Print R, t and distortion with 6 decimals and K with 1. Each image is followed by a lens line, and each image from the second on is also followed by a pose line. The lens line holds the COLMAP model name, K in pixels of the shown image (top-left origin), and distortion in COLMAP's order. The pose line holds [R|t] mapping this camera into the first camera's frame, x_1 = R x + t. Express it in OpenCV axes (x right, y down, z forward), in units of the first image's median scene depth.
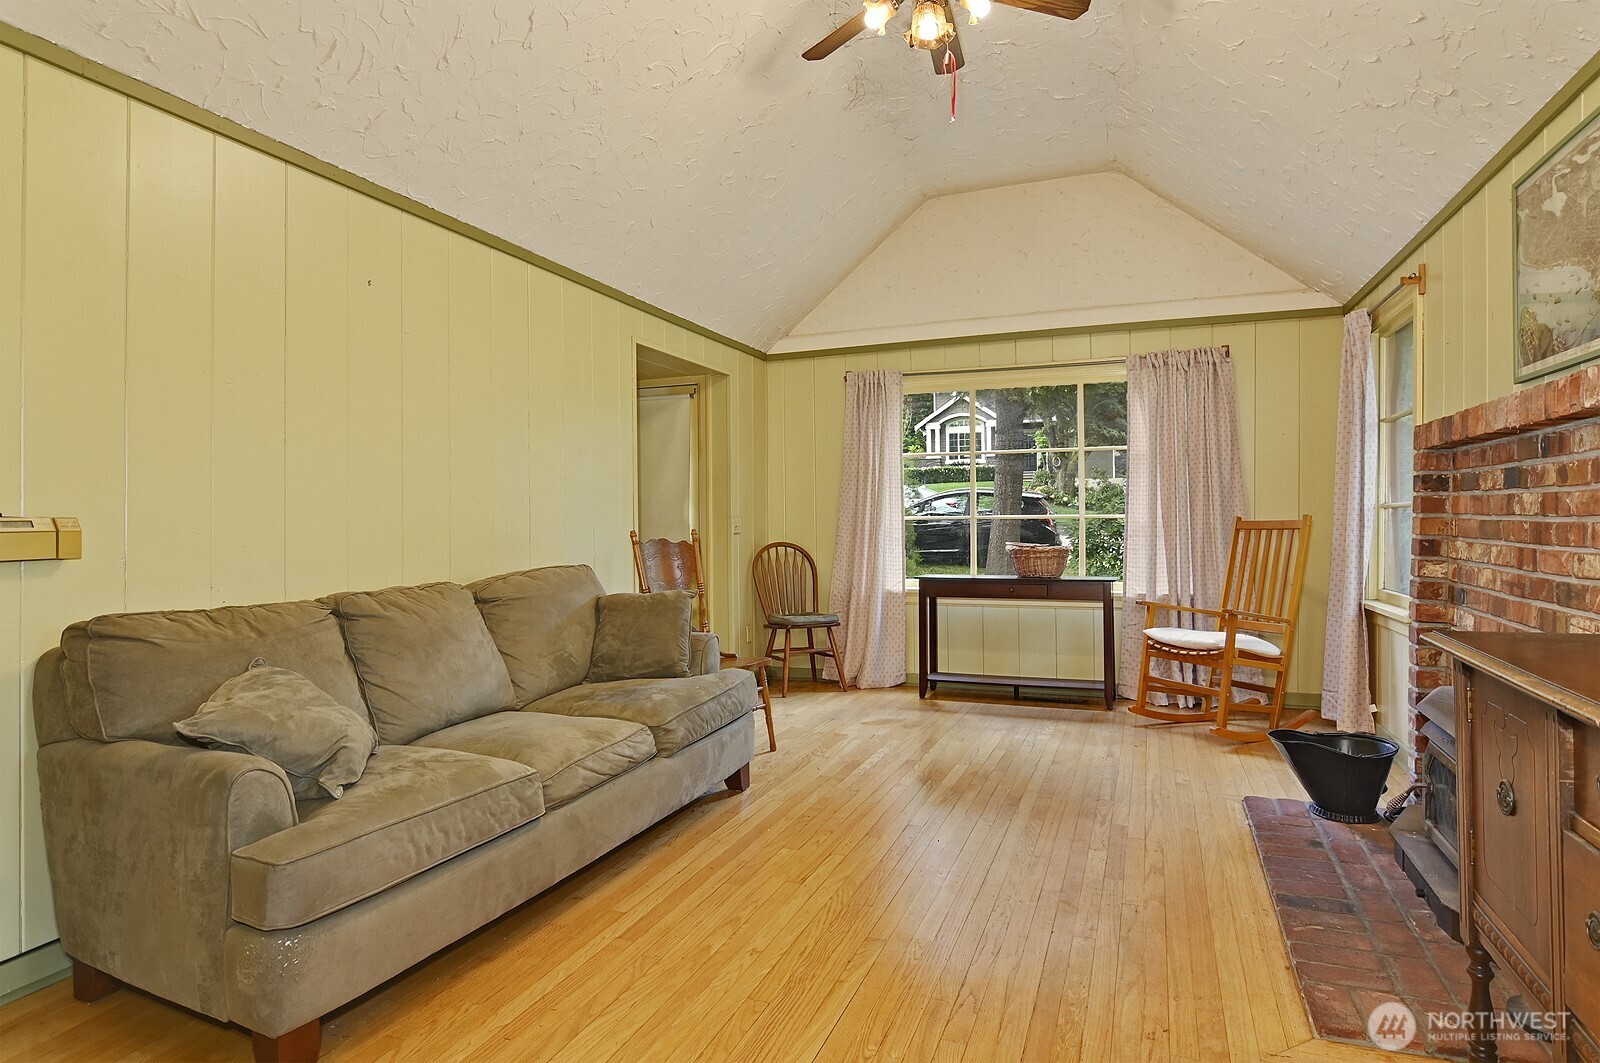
lens RADIAL K [[881.0, 0, 797.0], [0, 881.0, 505.5], [0, 0, 1]] dist [-0.016969, 0.002121]
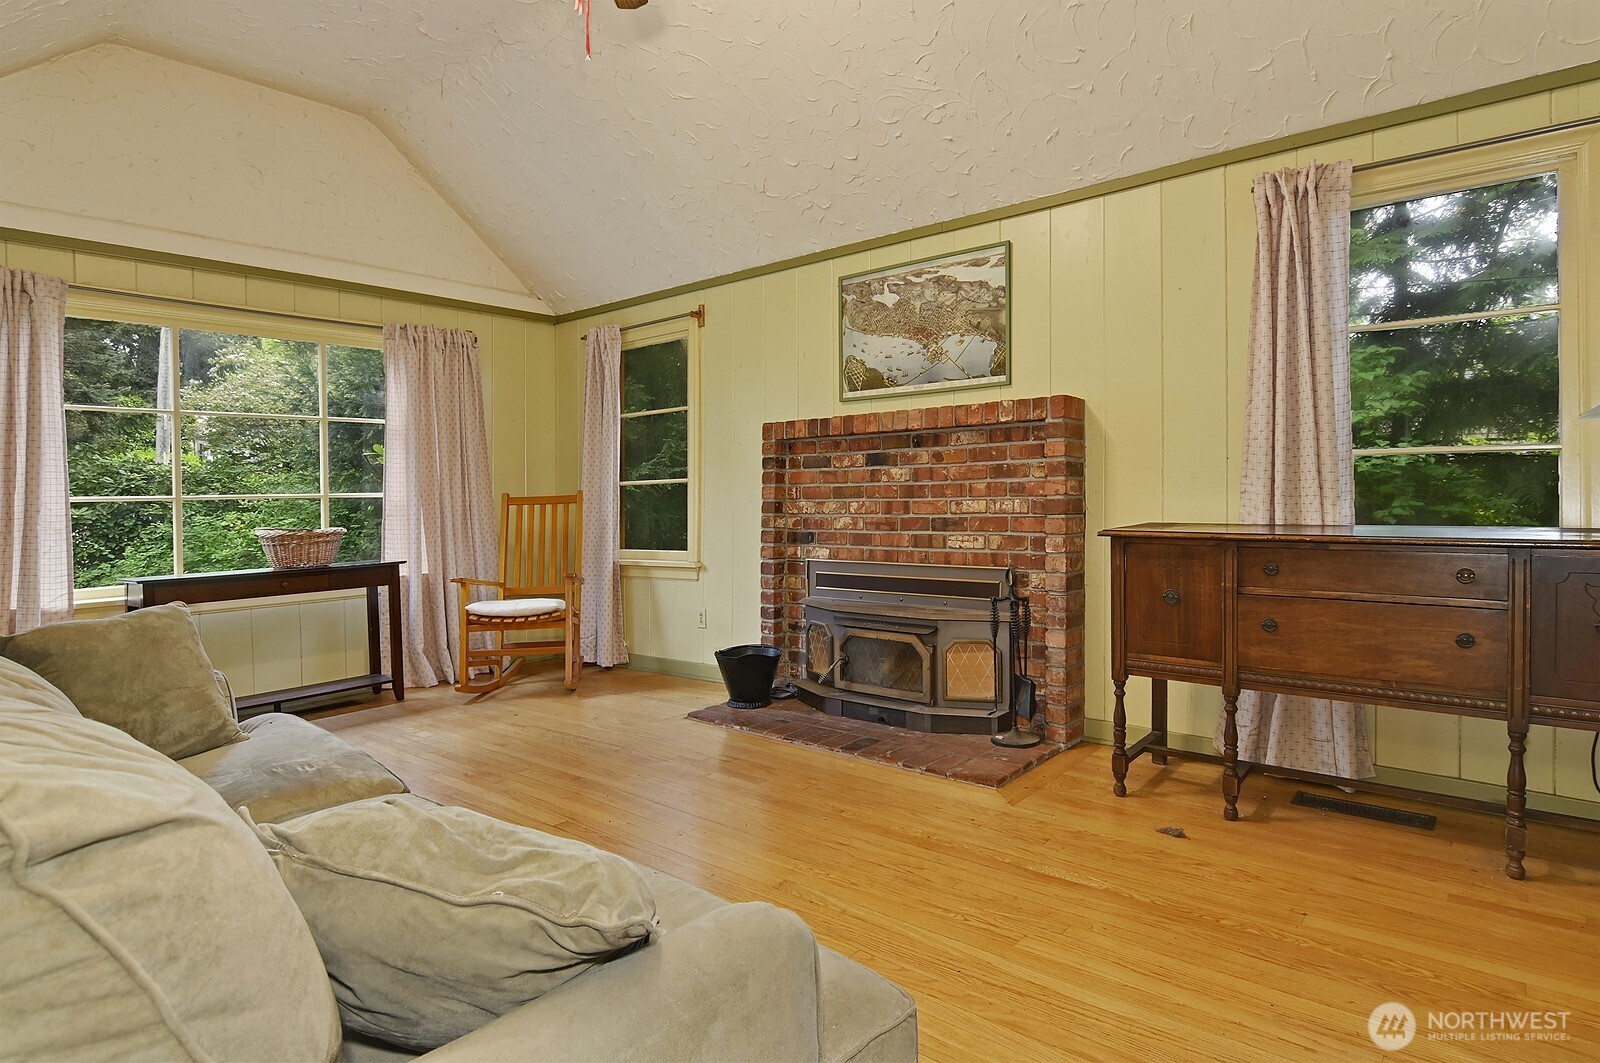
lens RADIAL K [[881.0, 0, 805.9], [0, 881.0, 514.8], [0, 0, 1]] dist [-0.016969, 0.002121]
pose [[0.307365, -0.021674, 0.951345, -0.673960], [0.006112, 0.999765, 0.020802, 0.031112], [-0.951572, -0.000580, 0.307425, 0.509064]]
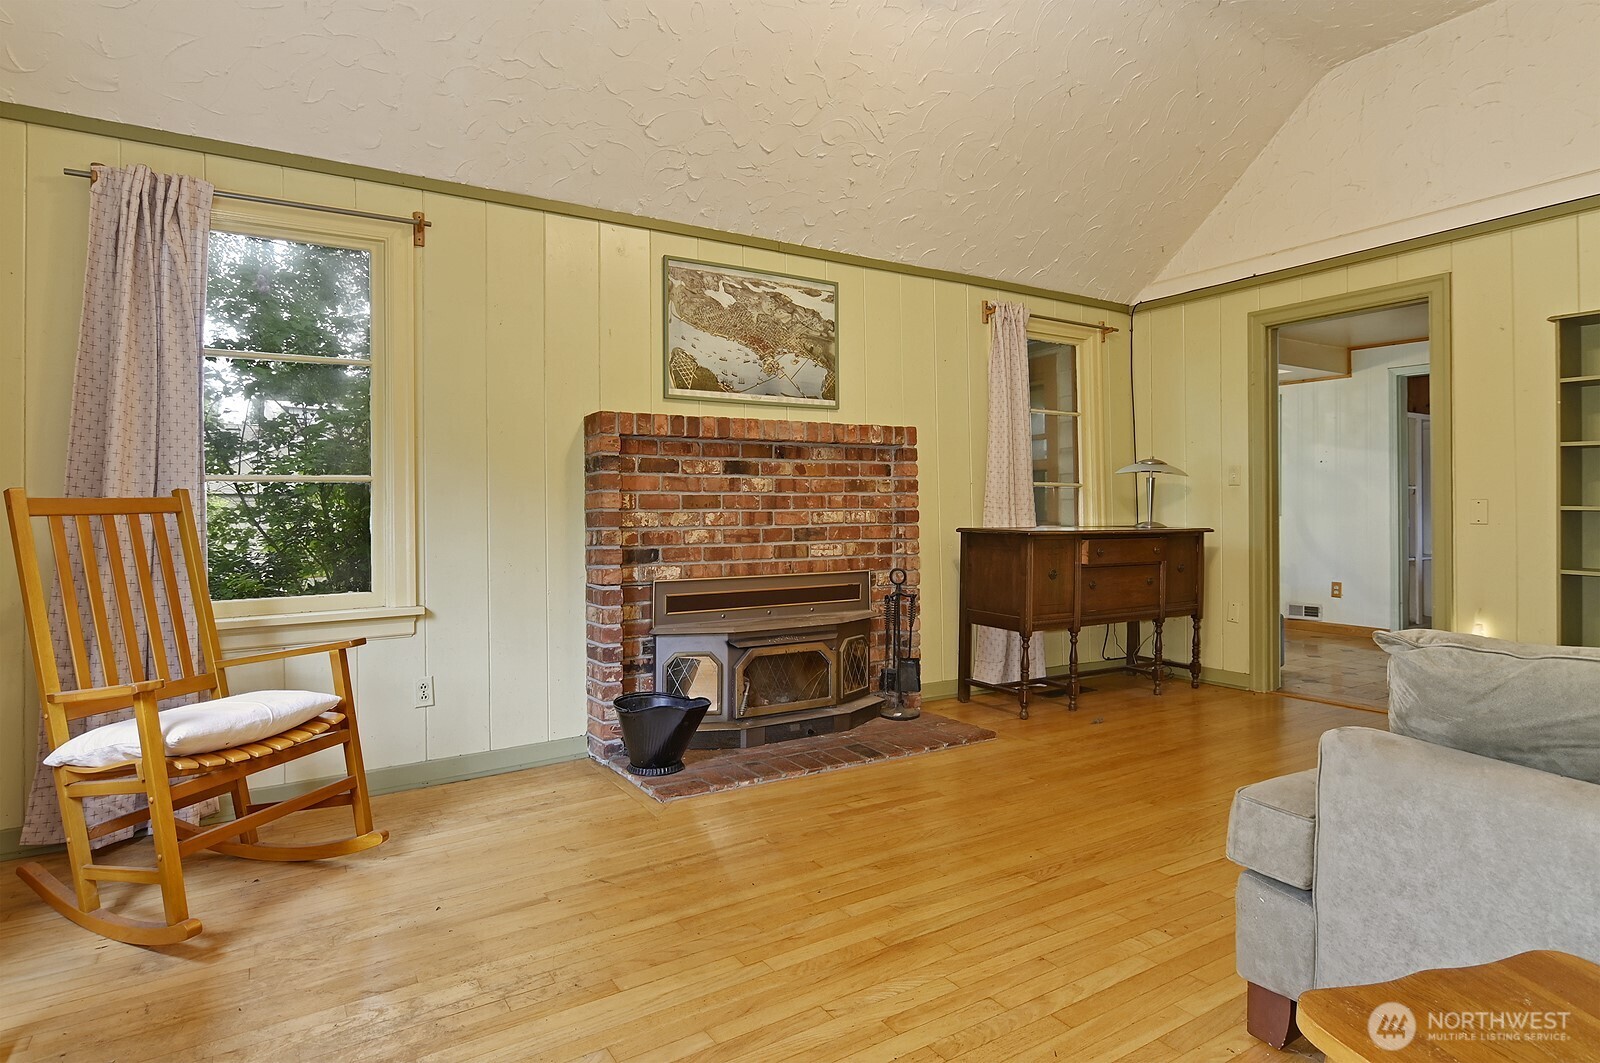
lens RADIAL K [[881.0, 0, 808.9], [0, 881.0, 520.3], [0, 0, 1]] dist [-0.016969, 0.002121]
pose [[-0.814405, 0.003950, 0.580283, -0.162079], [0.005495, 0.999984, 0.000904, 0.050817], [-0.580271, 0.003925, -0.814414, 1.826464]]
